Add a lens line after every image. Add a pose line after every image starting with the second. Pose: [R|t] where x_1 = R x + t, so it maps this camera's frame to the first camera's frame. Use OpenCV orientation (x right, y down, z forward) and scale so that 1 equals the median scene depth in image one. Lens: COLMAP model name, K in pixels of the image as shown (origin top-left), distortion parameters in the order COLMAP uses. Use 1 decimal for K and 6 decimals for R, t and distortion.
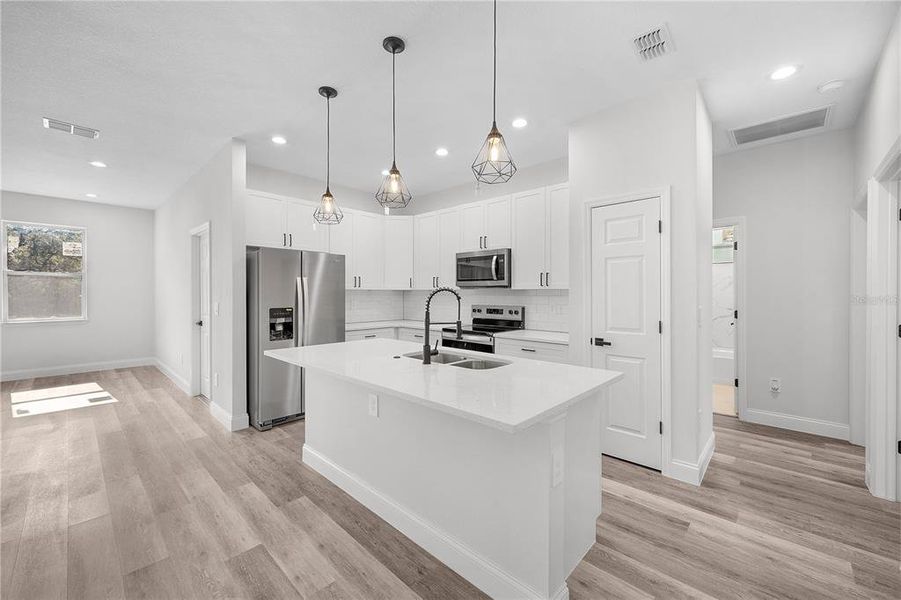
lens RADIAL K [[356.8, 0, 448.4], [0, 356.8, 294.3], [0, 0, 1]] dist [0.000091, -0.000048]
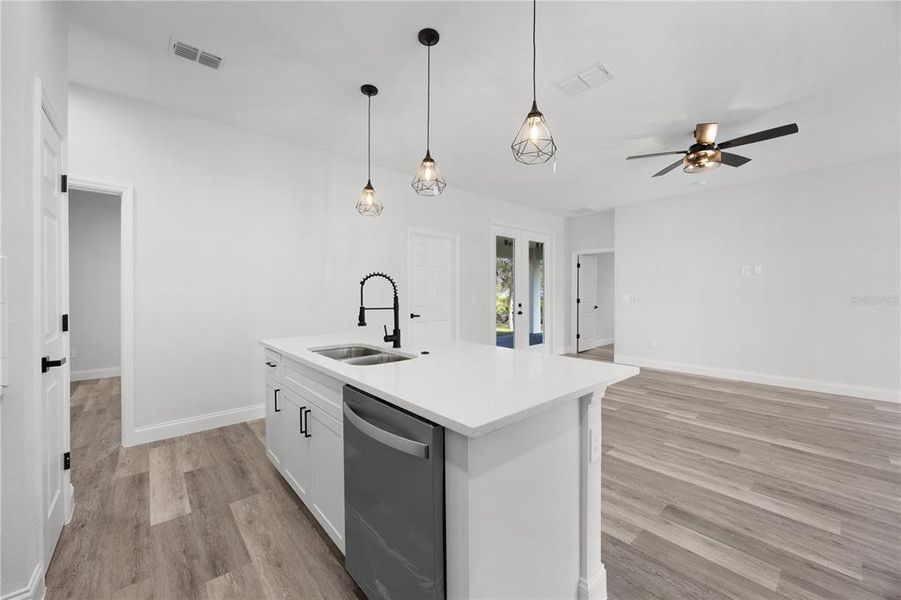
lens RADIAL K [[345.6, 0, 454.0], [0, 345.6, 294.1], [0, 0, 1]] dist [0.000713, 0.000080]
pose [[-0.996952, 0.001060, 0.078010, -0.213044], [0.001508, 0.999983, 0.005678, 0.023011], [-0.078003, 0.005778, -0.996936, 1.387094]]
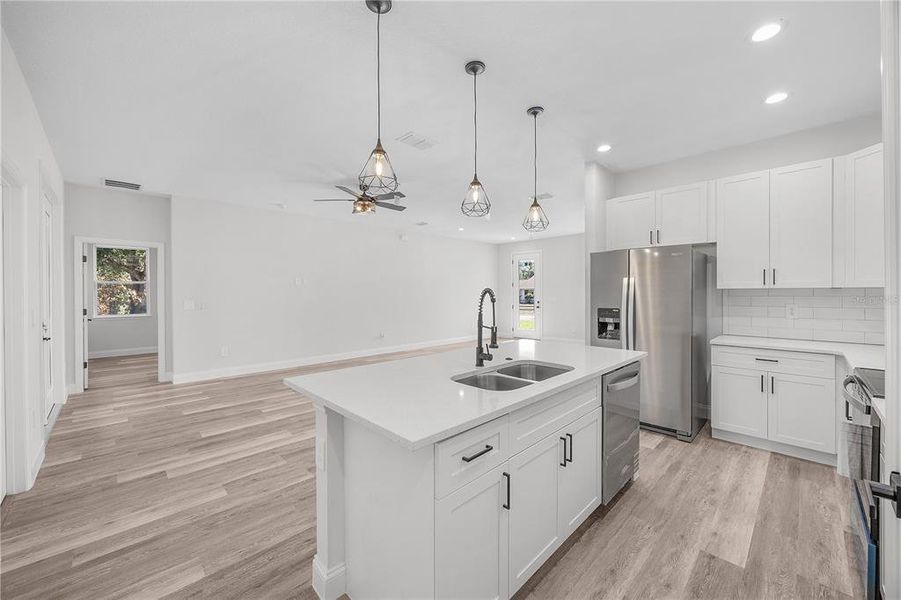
lens RADIAL K [[345.6, 0, 454.0], [0, 345.6, 294.1], [0, 0, 1]] dist [0.000713, 0.000080]
pose [[-0.029184, 0.000995, -0.999574, 0.630999], [-0.000147, 0.999999, 0.000999, -0.004367], [0.999574, 0.000176, -0.029184, 0.667254]]
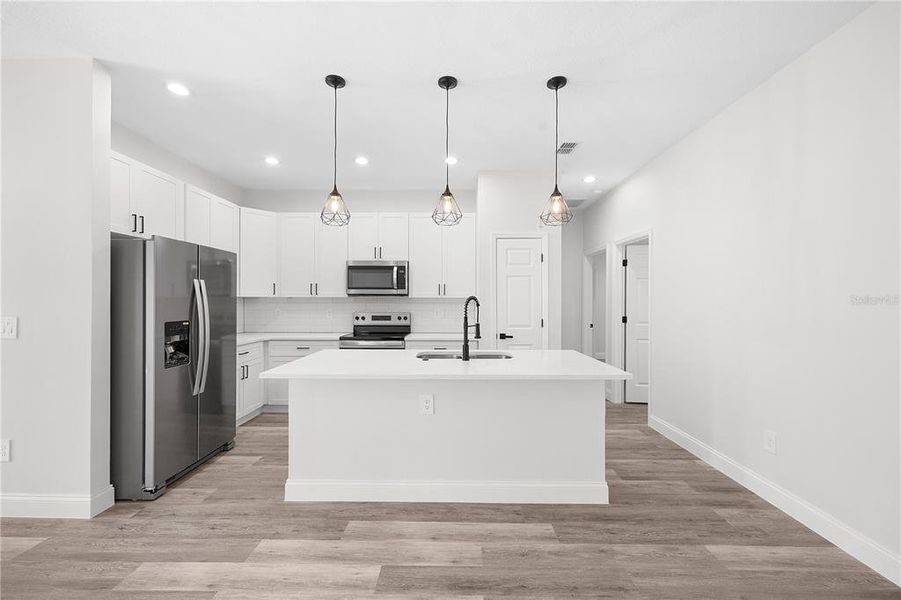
lens RADIAL K [[361.3, 0, 443.8], [0, 361.3, 300.8], [0, 0, 1]] dist [0.001215, 0.000105]
pose [[0.739960, 0.000886, 0.672650, -0.646451], [0.001595, 0.999994, -0.003073, -0.000164], [-0.672649, 0.003347, 0.739954, 0.109444]]
